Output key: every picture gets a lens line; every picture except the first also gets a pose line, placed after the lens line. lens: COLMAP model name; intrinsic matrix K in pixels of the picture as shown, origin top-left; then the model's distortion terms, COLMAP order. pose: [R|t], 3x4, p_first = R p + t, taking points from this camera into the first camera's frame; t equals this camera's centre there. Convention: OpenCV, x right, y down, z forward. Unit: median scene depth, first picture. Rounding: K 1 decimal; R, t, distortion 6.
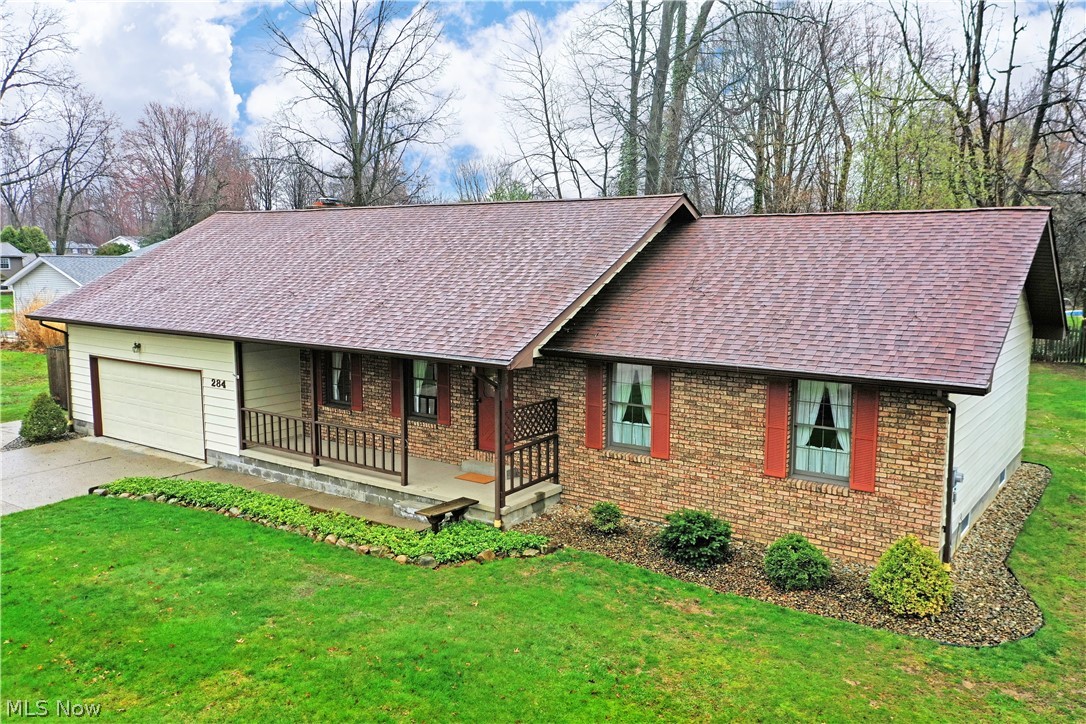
lens RADIAL K [[859.6, 0, 543.5], [0, 859.6, 360.7], [0, 0, 1]] dist [0.006963, 0.000153]
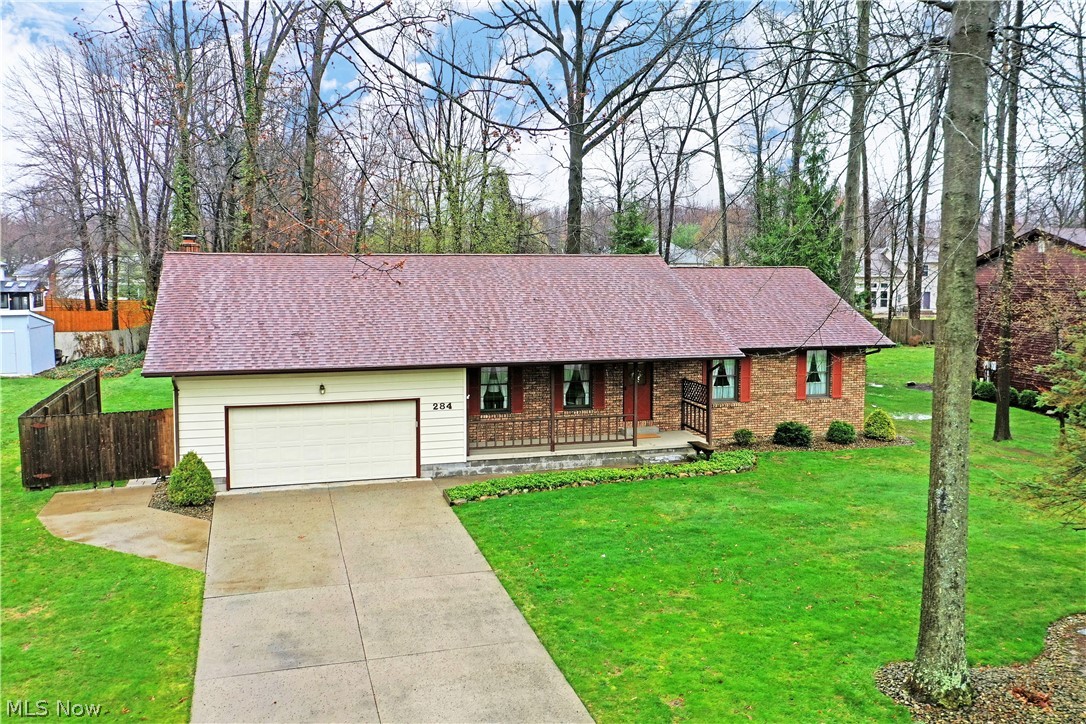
lens RADIAL K [[859.6, 0, 543.2], [0, 859.6, 362.1], [0, 0, 1]] dist [0.006963, 0.000153]
pose [[0.618271, -0.091312, 0.780643, -1.325211], [0.099005, 0.994365, 0.037899, -0.071581], [-0.779704, 0.053856, 0.623827, 0.152646]]
